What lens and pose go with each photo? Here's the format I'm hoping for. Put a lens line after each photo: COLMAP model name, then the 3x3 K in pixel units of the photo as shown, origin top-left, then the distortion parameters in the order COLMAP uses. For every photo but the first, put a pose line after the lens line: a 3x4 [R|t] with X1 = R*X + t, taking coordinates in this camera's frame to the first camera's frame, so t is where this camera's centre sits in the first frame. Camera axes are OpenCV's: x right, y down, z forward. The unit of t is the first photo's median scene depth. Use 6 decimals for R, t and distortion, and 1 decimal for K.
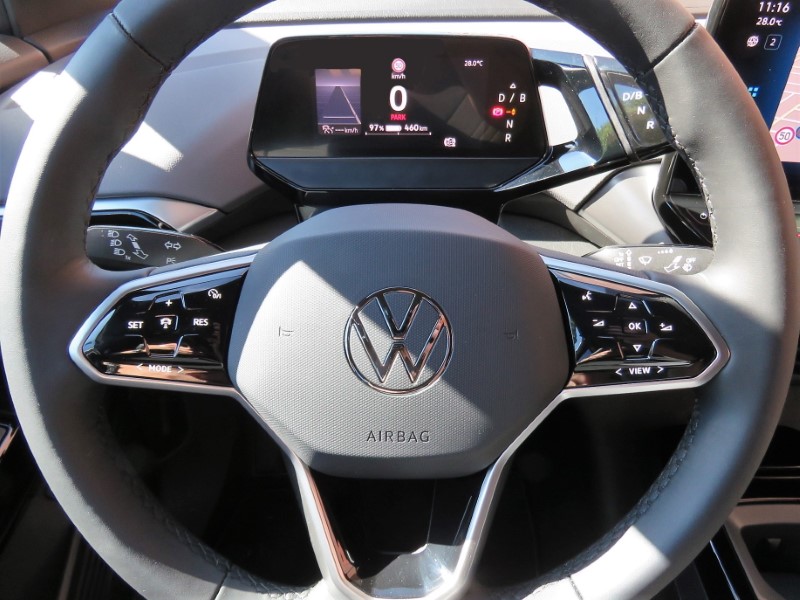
lens RADIAL K [[499.2, 0, 388.8], [0, 499.2, 299.1], [0, 0, 1]] dist [-0.006091, -0.003085]
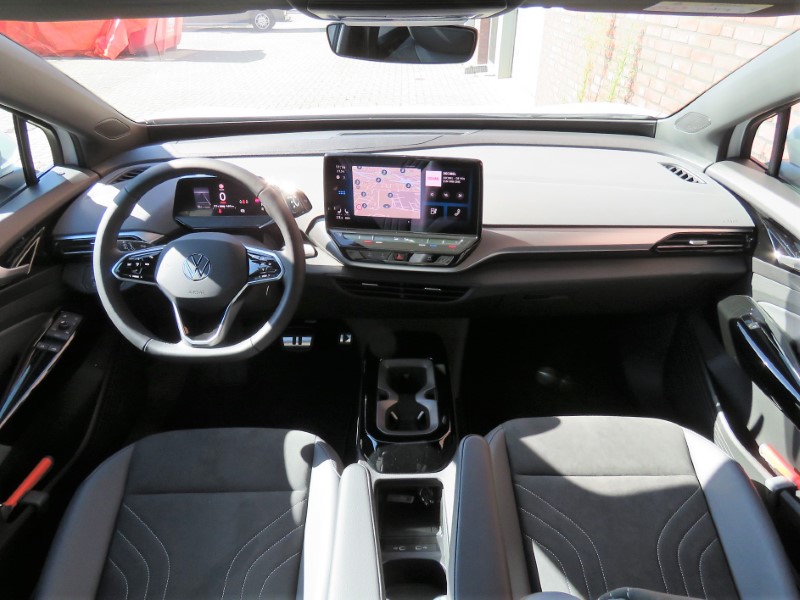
lens RADIAL K [[499.2, 0, 400.3], [0, 499.2, 300.0], [0, 0, 1]] dist [-0.006091, -0.003085]
pose [[0.999941, -0.010226, -0.003644, 1.298991], [0.009986, 0.998104, -0.060741, 0.476086], [0.004258, 0.060701, 0.998147, -2.288791]]
